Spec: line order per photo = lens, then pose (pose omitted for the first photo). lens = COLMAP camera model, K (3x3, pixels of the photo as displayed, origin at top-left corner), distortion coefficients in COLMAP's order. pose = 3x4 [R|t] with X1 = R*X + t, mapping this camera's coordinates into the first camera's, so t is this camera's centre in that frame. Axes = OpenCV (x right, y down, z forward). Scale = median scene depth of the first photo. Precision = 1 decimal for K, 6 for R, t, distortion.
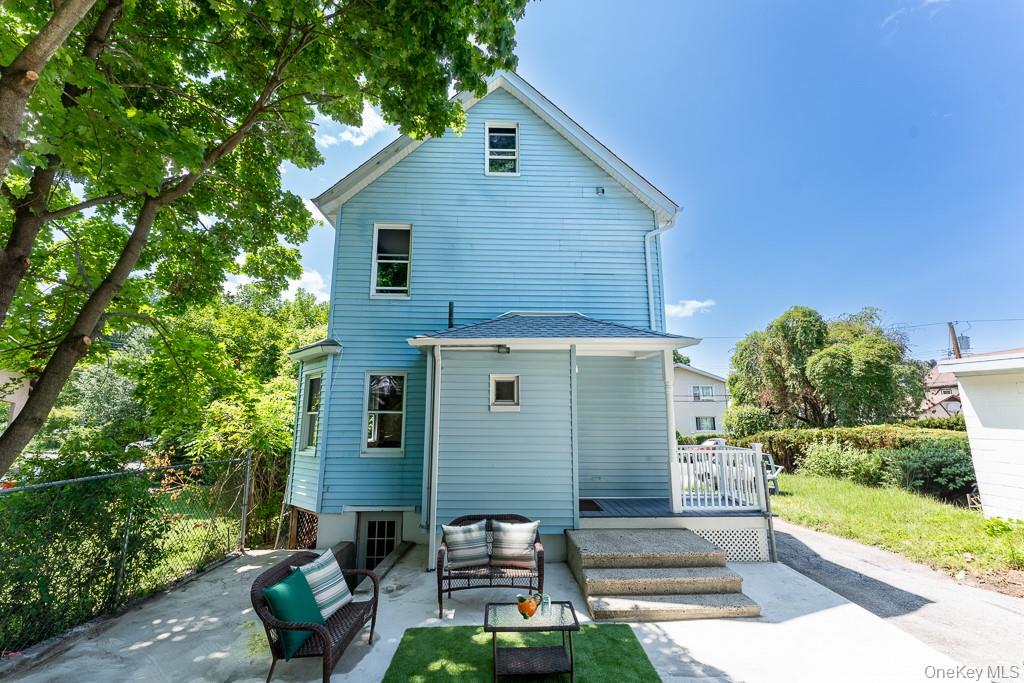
lens RADIAL K [[416.3, 0, 518.4], [0, 416.3, 334.8], [0, 0, 1]] dist [-0.003770, -0.001922]
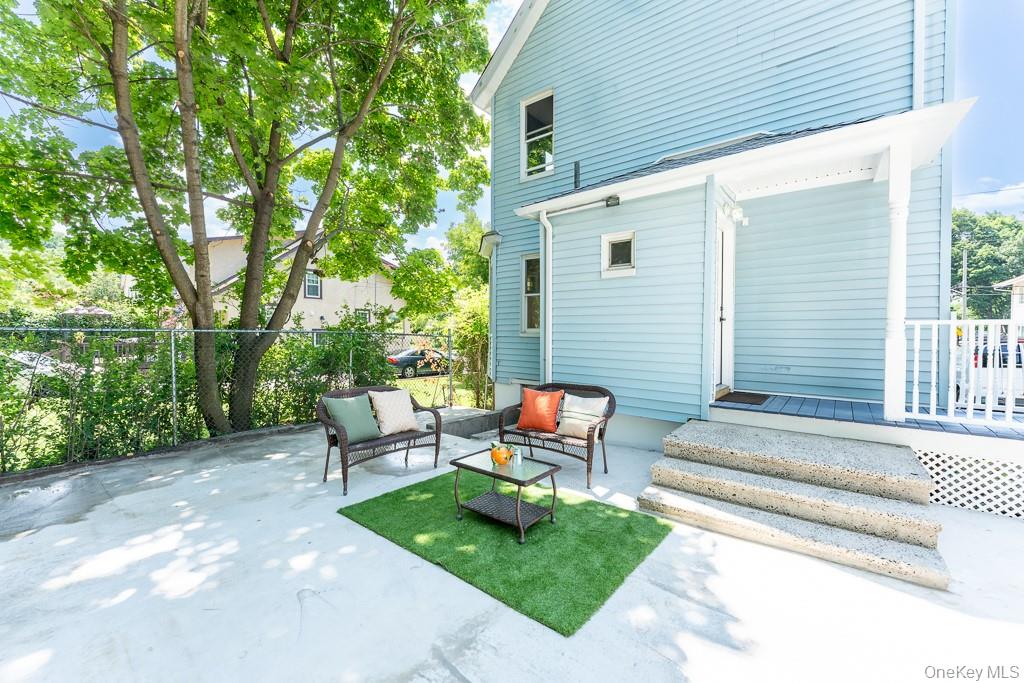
lens RADIAL K [[416.3, 0, 516.4], [0, 416.3, 341.6], [0, 0, 1]] dist [-0.003770, -0.001922]
pose [[0.750082, 0.012169, -0.661233, 0.349187], [0.128074, 0.978230, 0.163286, 0.140925], [0.648825, -0.207164, 0.732194, 0.217812]]
